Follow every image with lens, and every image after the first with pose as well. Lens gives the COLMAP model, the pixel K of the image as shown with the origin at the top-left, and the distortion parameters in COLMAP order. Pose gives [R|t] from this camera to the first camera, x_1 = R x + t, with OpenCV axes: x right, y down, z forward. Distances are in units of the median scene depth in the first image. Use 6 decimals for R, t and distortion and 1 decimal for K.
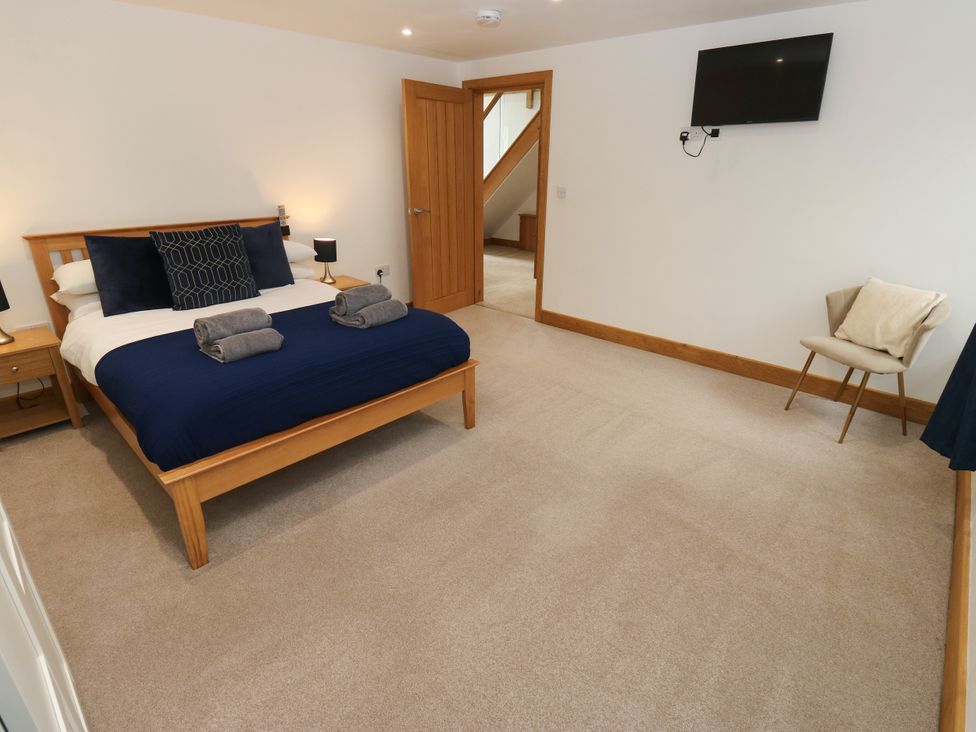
lens RADIAL K [[508.9, 0, 496.5], [0, 508.9, 360.2], [0, 0, 1]] dist [0.002951, -0.014901]
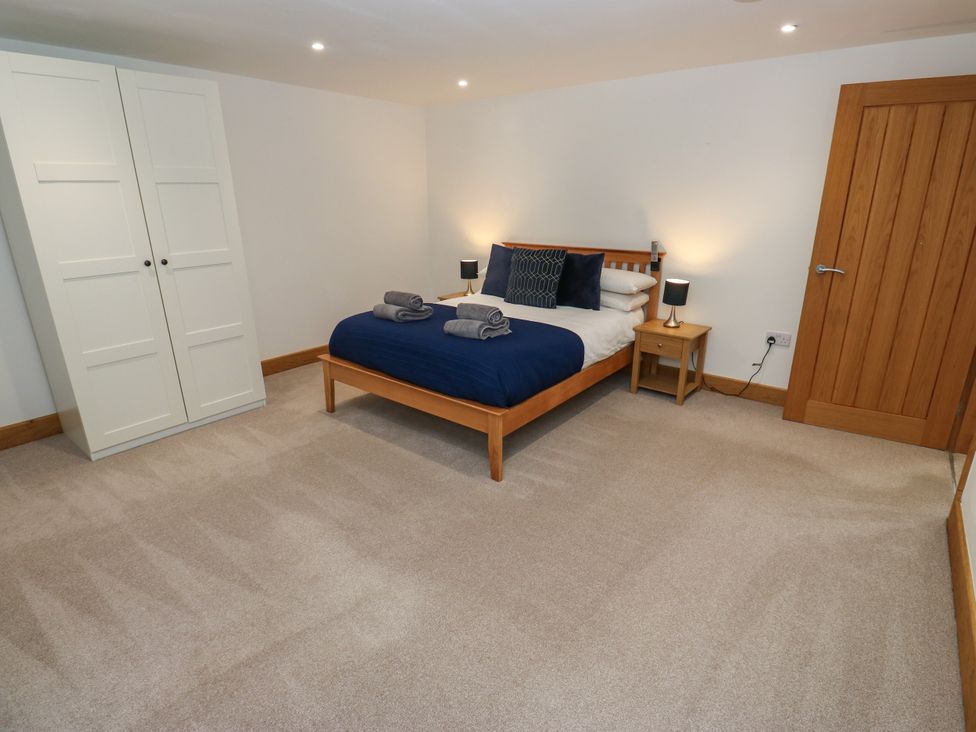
lens RADIAL K [[508.9, 0, 496.5], [0, 508.9, 360.2], [0, 0, 1]] dist [0.002951, -0.014901]
pose [[0.072802, 0.294860, -0.952763, 0.639604], [-0.364209, 0.897183, 0.249829, -0.244897], [0.928467, 0.328817, 0.172707, 0.644590]]
